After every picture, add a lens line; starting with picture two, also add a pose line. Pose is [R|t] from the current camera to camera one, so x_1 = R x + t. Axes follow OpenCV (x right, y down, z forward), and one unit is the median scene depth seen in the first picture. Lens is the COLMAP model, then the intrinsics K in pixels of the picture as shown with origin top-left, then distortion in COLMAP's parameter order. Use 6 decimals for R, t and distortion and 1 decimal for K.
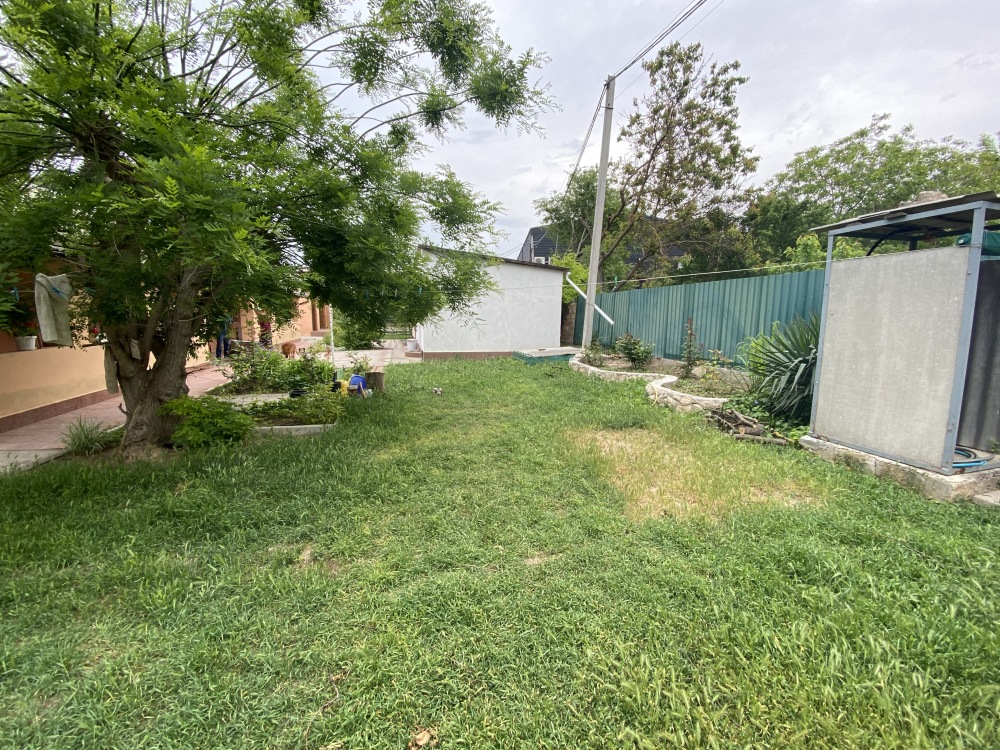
lens RADIAL K [[406.0, 0, 500.0], [0, 406.0, 375.0], [0, 0, 1]] dist [0.028028, -0.024236]
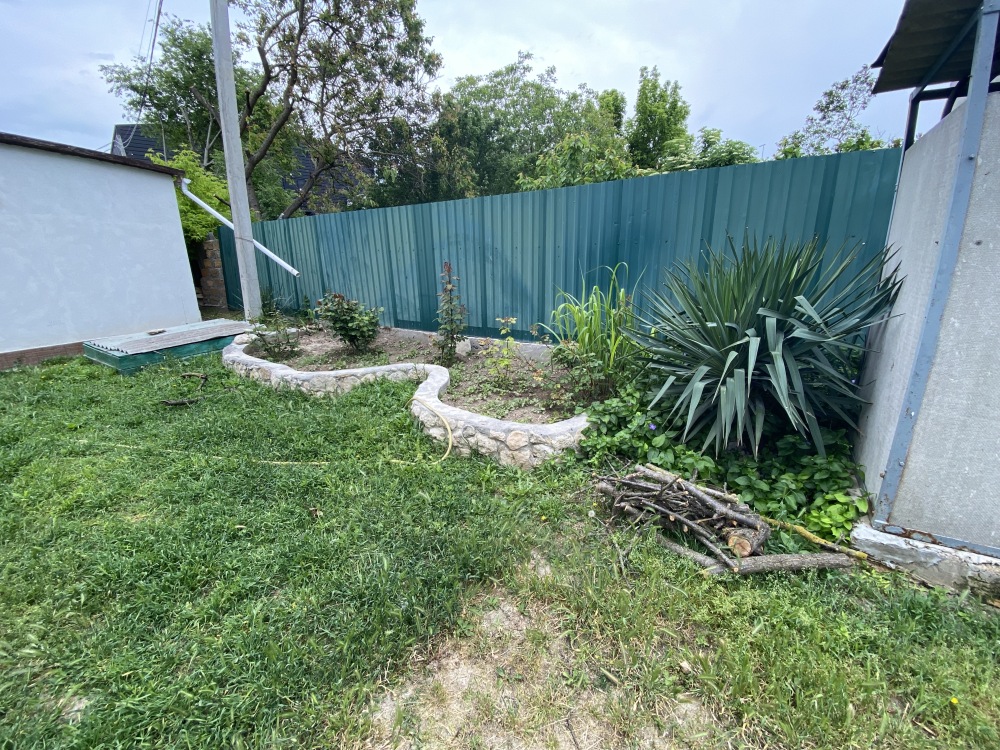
lens RADIAL K [[406.0, 0, 500.0], [0, 406.0, 375.0], [0, 0, 1]] dist [0.028028, -0.024236]
pose [[0.730445, -0.206220, 0.651094, 0.071003], [0.119519, 0.977211, 0.175425, -0.047200], [-0.672432, -0.050320, 0.738446, 0.325284]]
